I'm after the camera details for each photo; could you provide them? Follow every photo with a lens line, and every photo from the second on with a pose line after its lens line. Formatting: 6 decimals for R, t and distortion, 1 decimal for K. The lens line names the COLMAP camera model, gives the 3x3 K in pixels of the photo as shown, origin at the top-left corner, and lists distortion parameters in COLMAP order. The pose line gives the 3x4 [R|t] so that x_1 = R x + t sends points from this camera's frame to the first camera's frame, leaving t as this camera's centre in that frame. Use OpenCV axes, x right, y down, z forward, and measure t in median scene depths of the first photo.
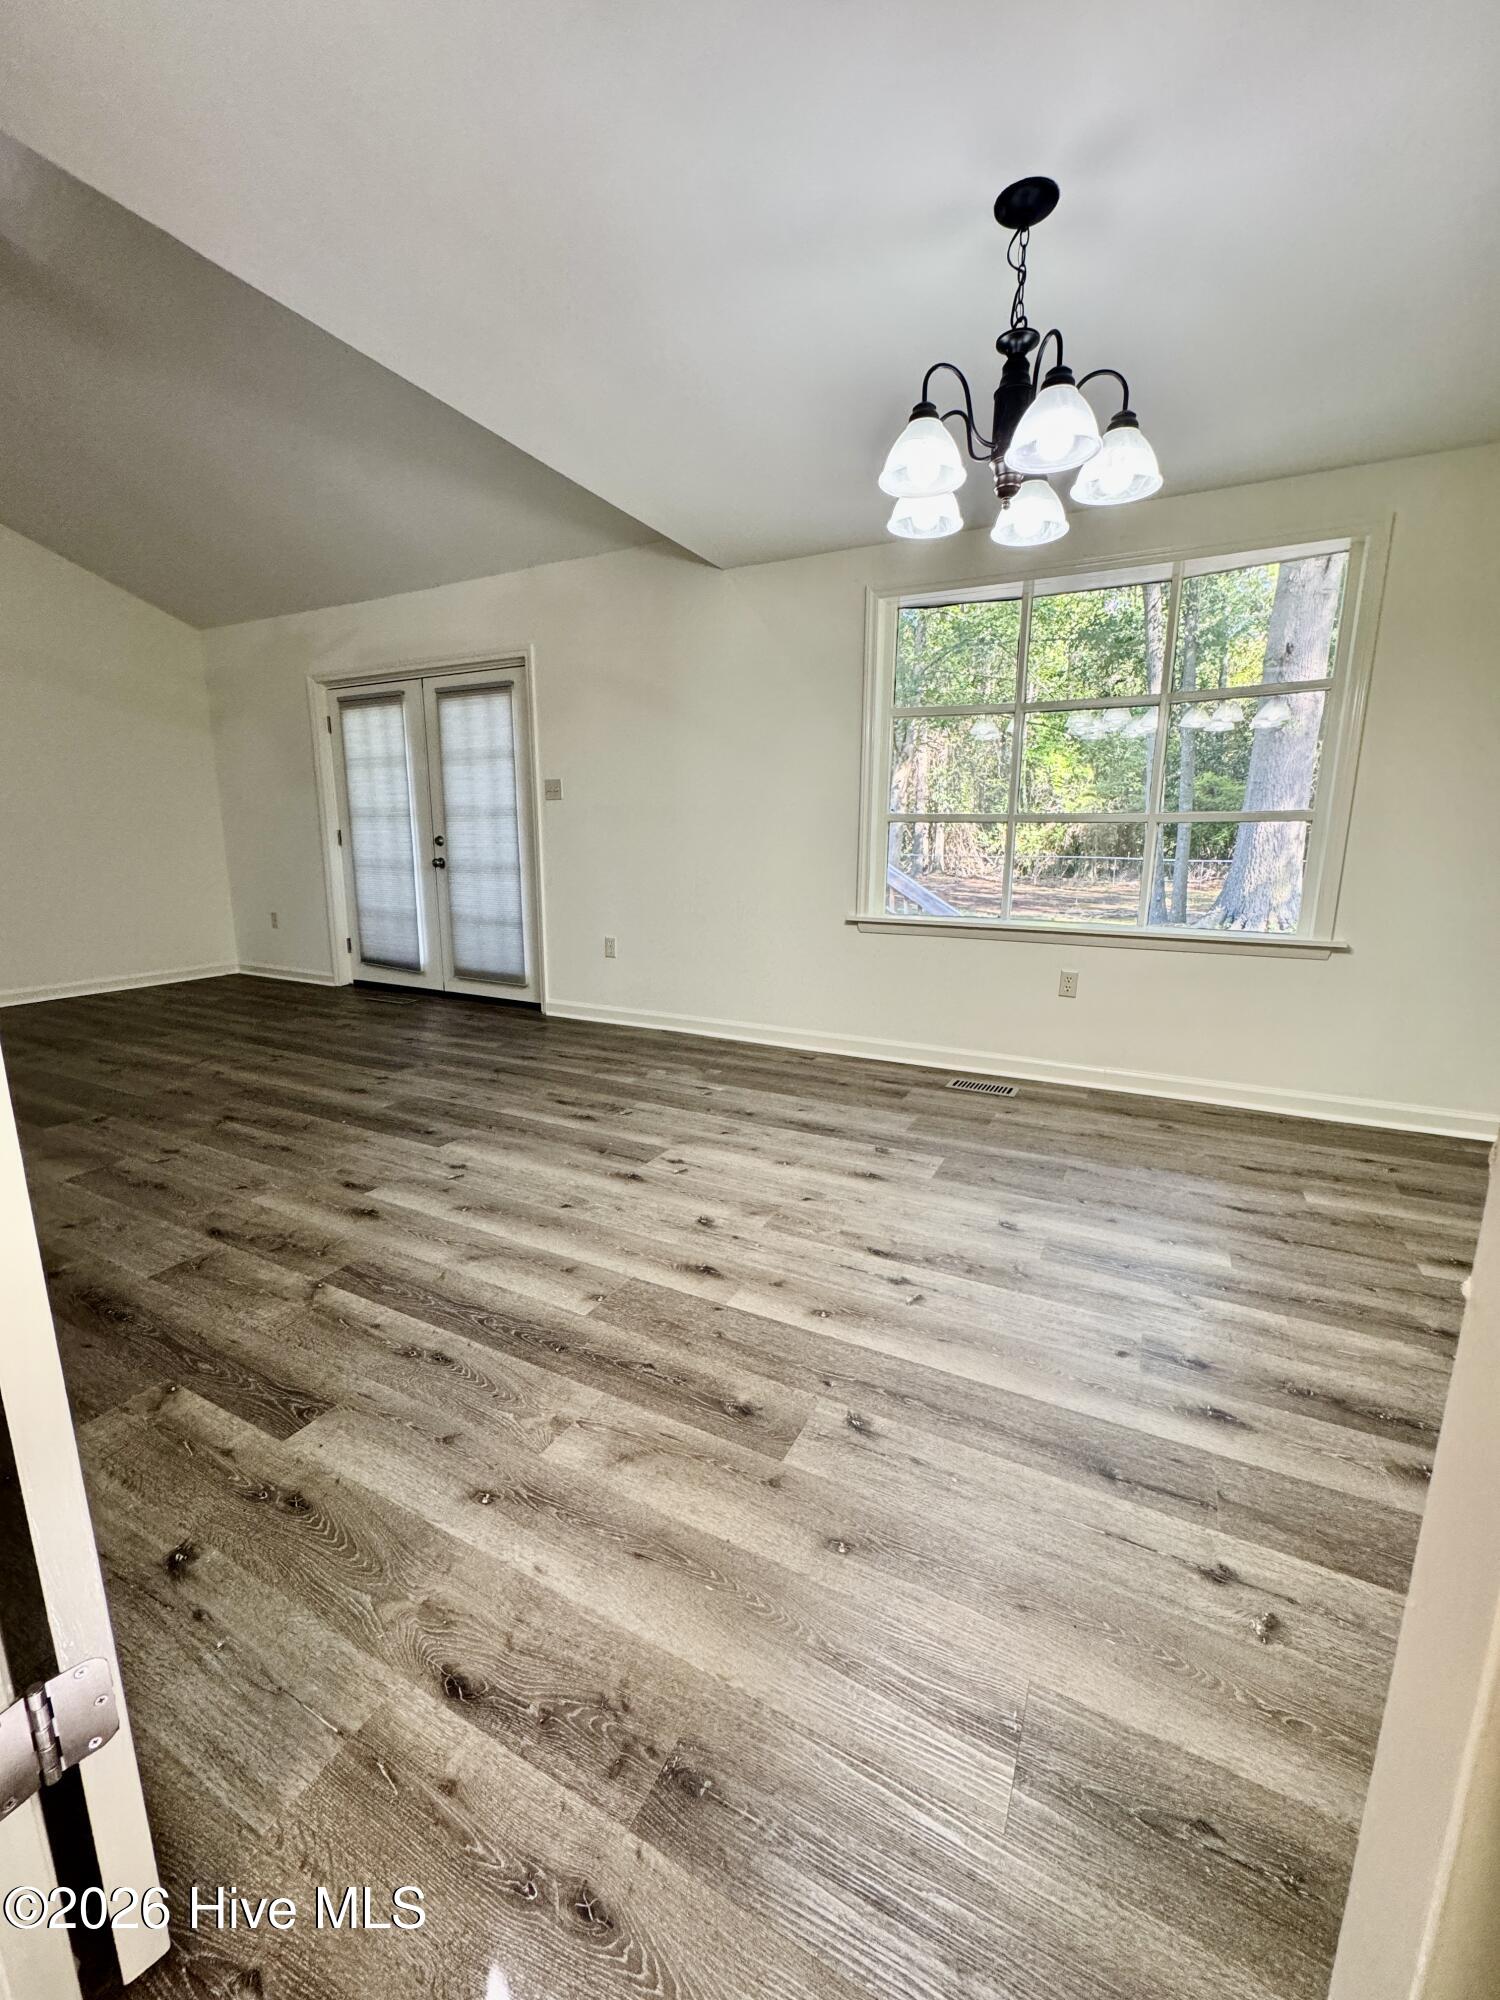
lens RADIAL K [[799.3, 0, 753.1], [0, 799.3, 1000.0], [0, 0, 1]] dist [-0.004726, 0.000711]
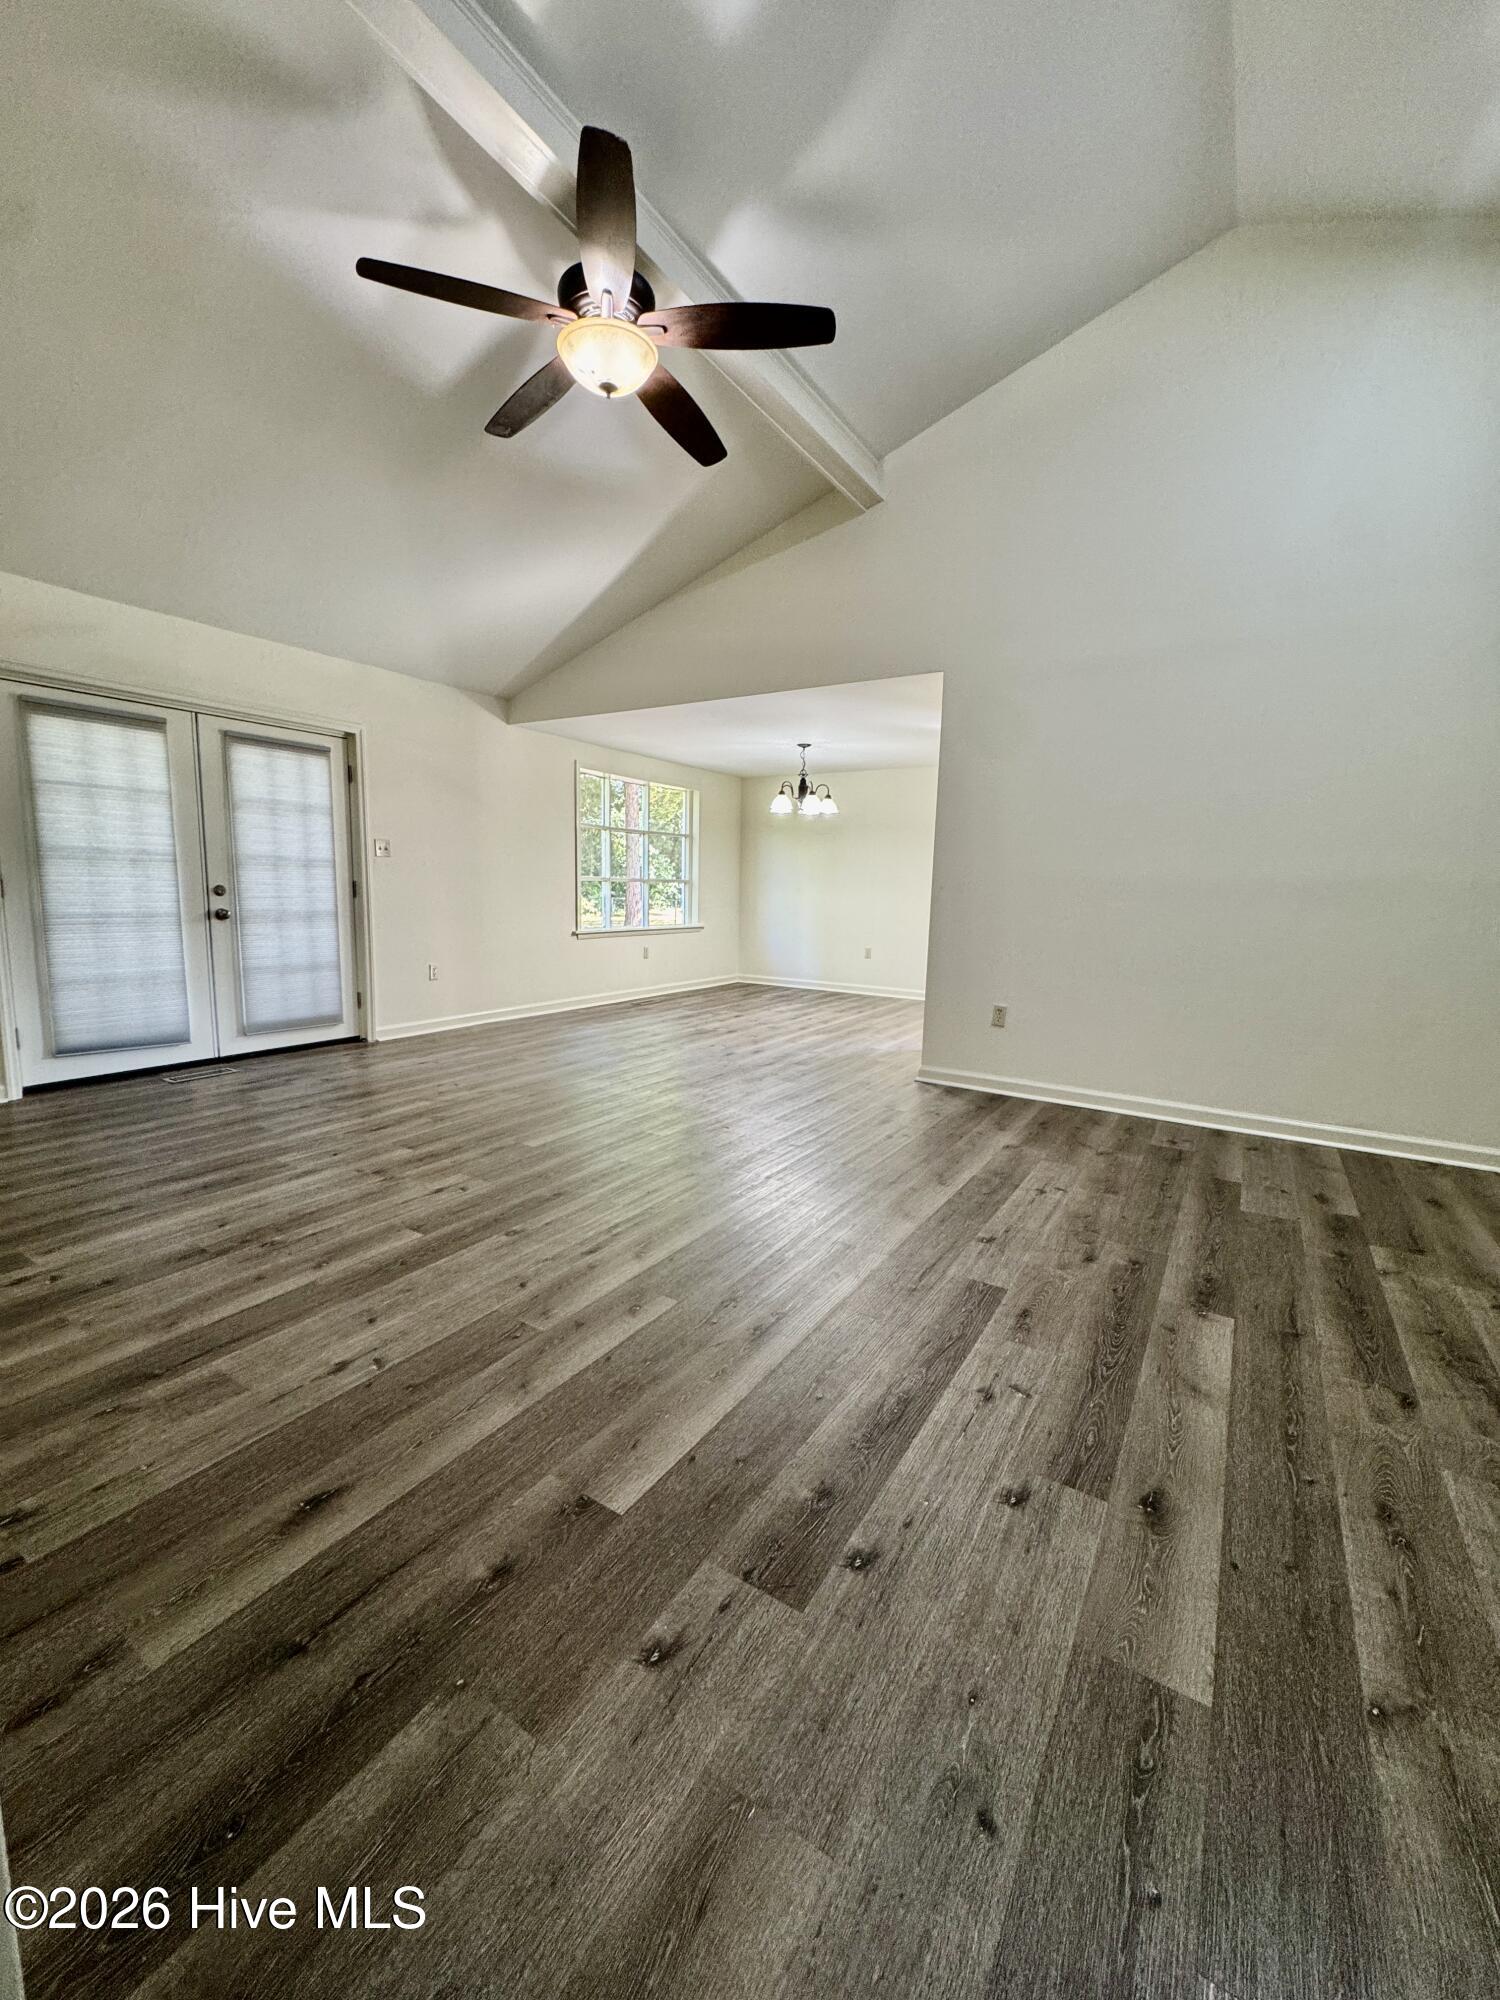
lens RADIAL K [[799.3, 0, 750.0], [0, 799.3, 997.4], [0, 0, 1]] dist [-0.004726, 0.000711]
pose [[0.087354, -0.142926, 0.985871, -1.311547], [0.172484, 0.976877, 0.126339, -0.093564], [-0.981131, 0.159010, 0.109986, 0.336105]]
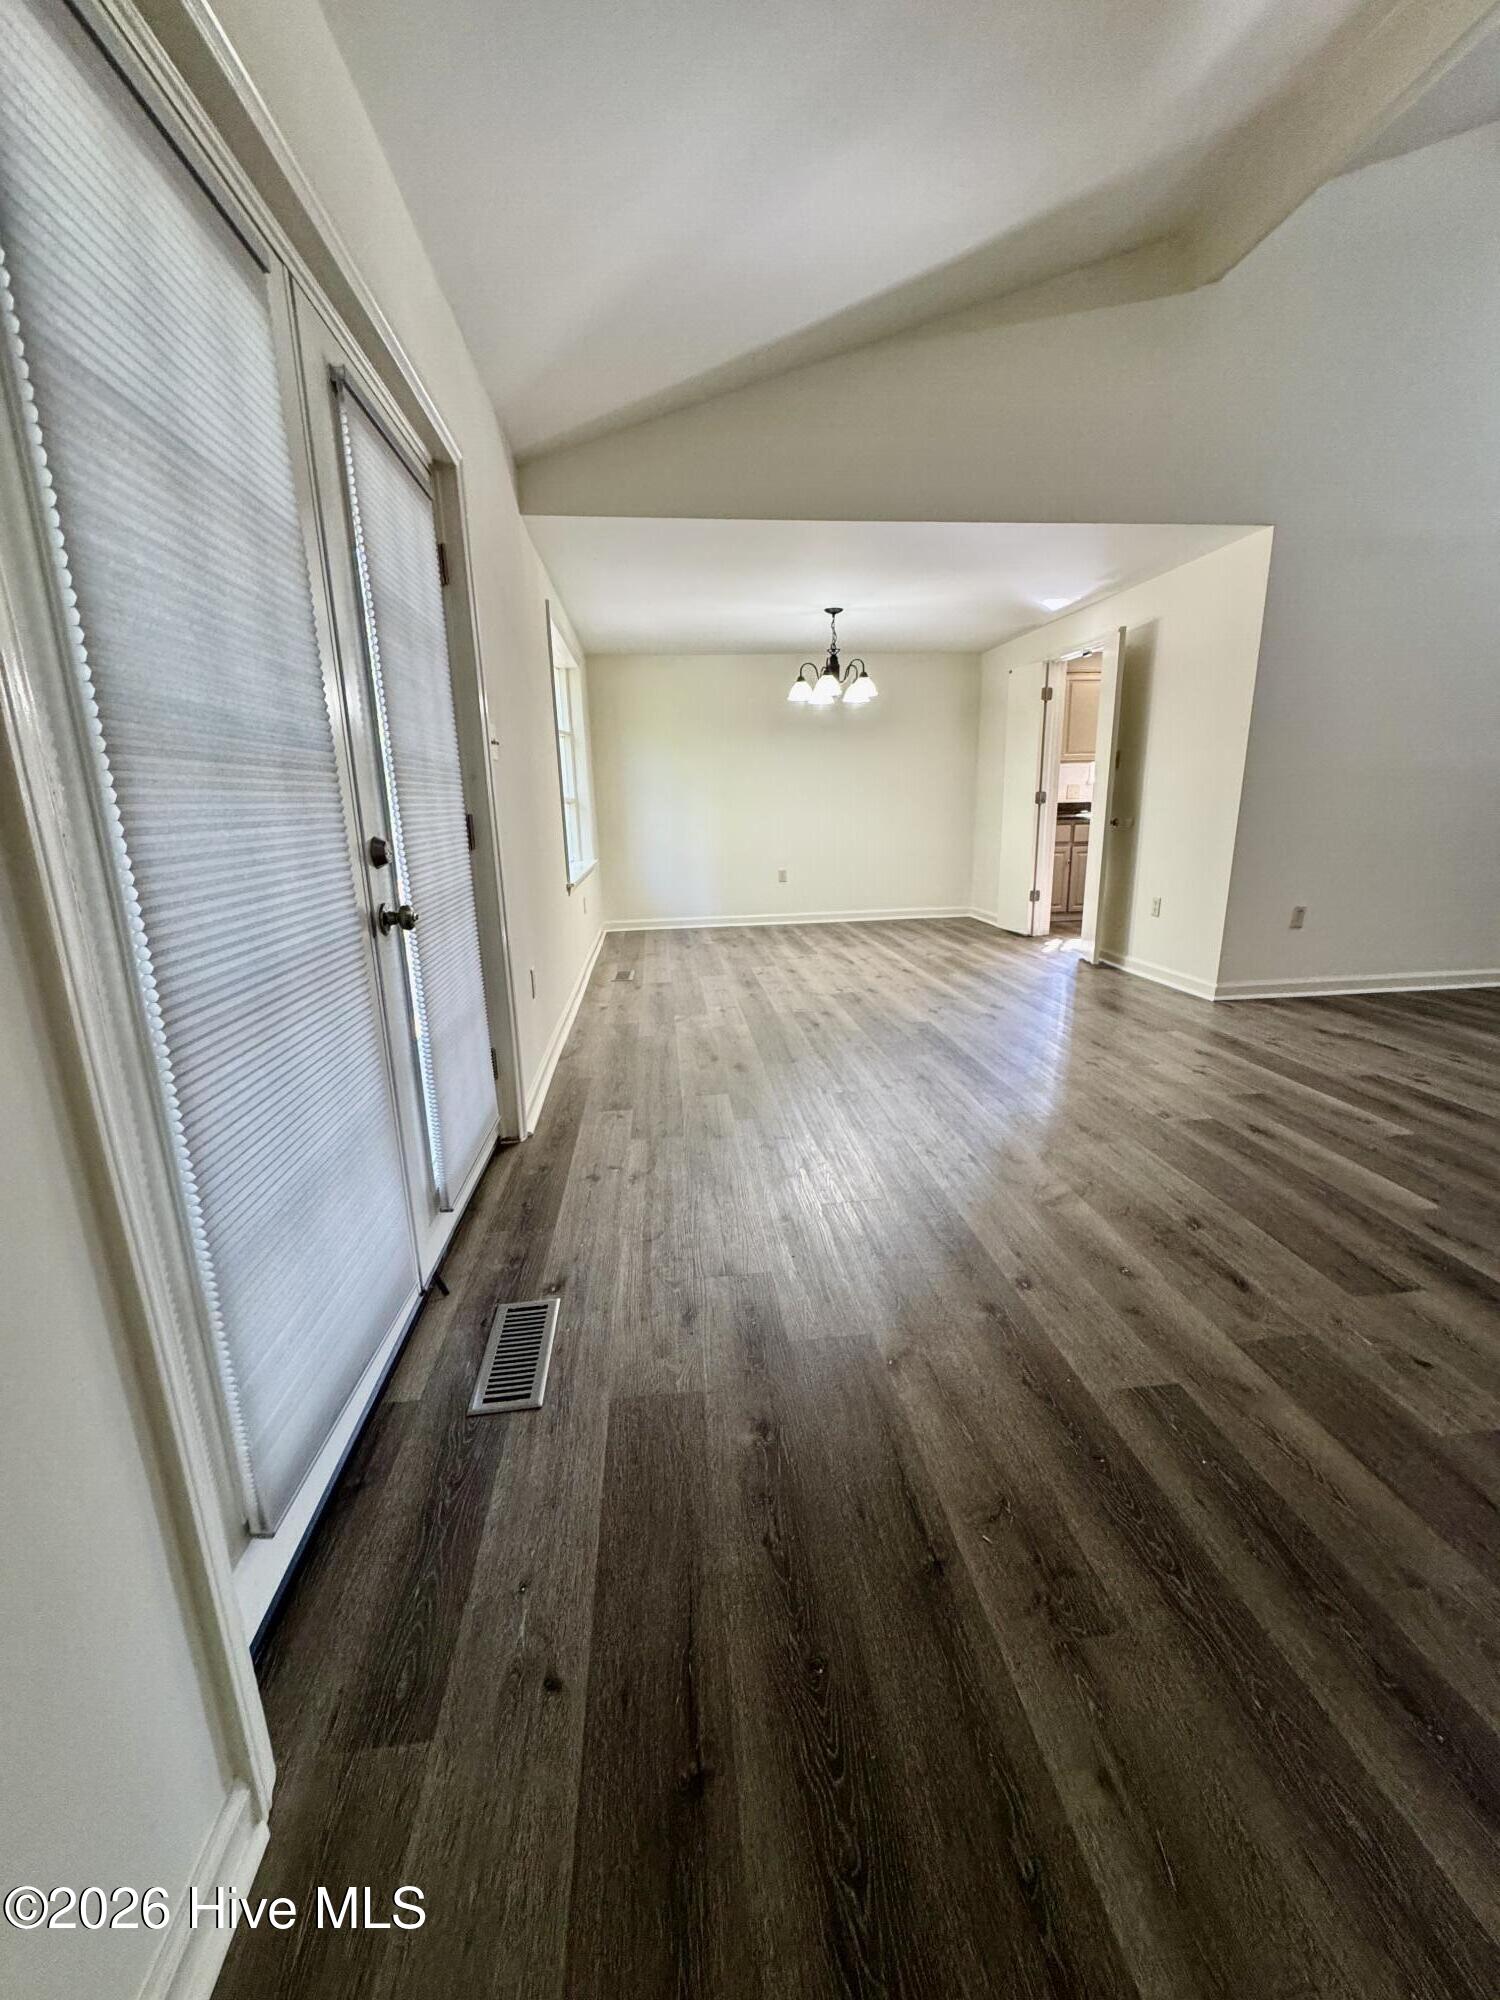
lens RADIAL K [[799.3, 0, 751.9], [0, 799.3, 994.6], [0, 0, 1]] dist [-0.004726, 0.000711]
pose [[-0.556697, -0.188517, 0.809042, -0.783005], [0.182246, 0.922469, 0.340349, -0.237774], [-0.810478, 0.336916, -0.479179, 1.096027]]
